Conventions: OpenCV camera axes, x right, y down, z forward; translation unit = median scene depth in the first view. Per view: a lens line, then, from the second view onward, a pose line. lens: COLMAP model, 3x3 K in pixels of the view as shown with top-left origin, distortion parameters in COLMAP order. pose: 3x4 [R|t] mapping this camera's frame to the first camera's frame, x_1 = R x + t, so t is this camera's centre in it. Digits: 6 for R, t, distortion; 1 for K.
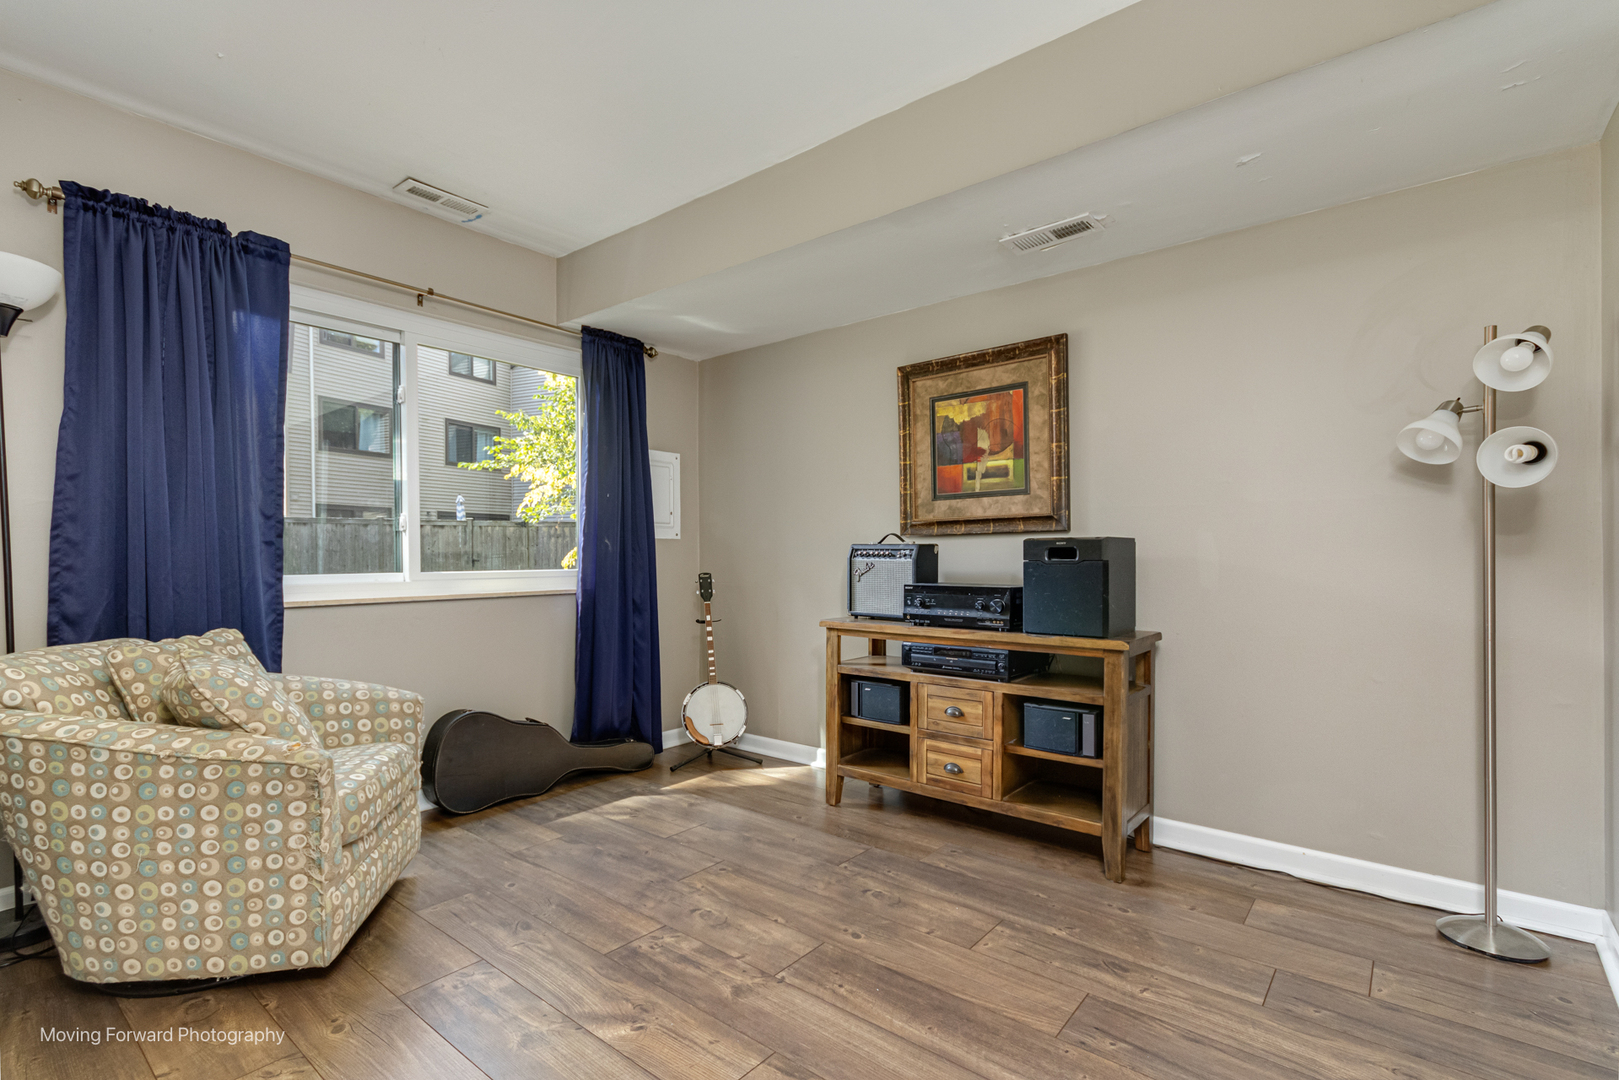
lens RADIAL K [[797.4, 0, 819.4], [0, 797.4, 550.4], [0, 0, 1]] dist [0.004686, 0.004138]
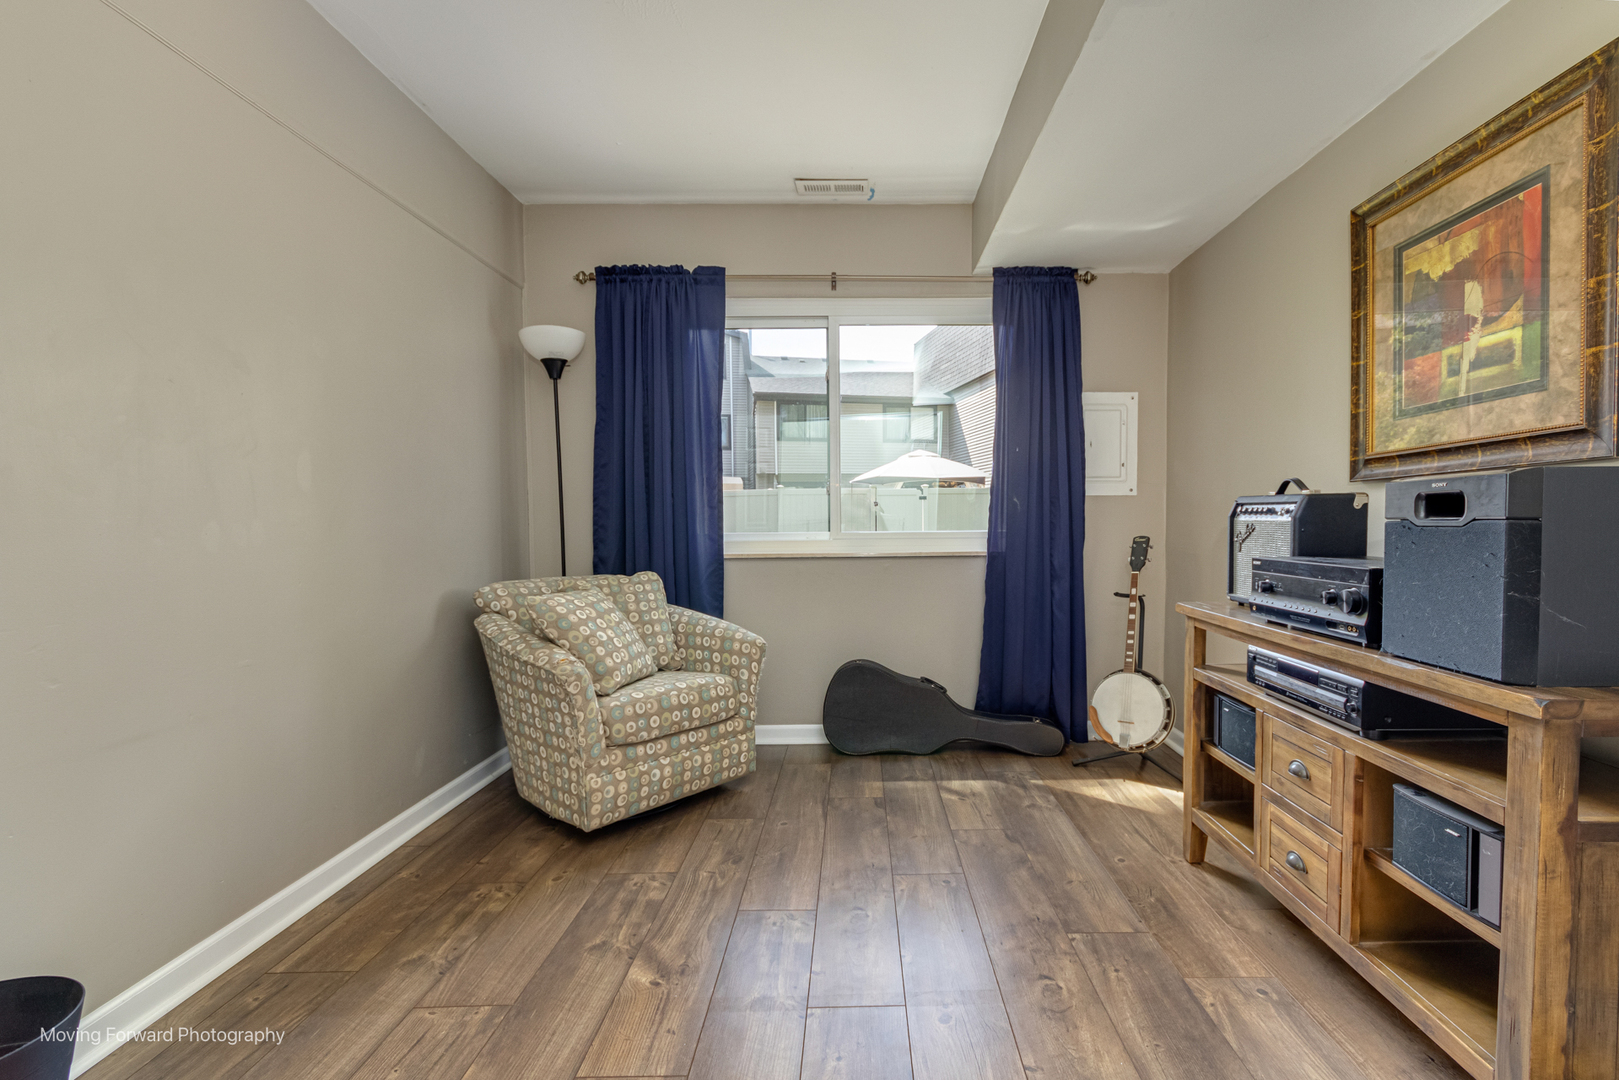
lens RADIAL K [[797.4, 0, 821.0], [0, 797.4, 543.3], [0, 0, 1]] dist [0.004686, 0.004138]
pose [[0.612387, 0.020481, -0.790293, 0.383015], [0.010551, 0.999364, 0.034076, 0.005356], [0.790488, -0.029206, 0.611781, 0.313617]]
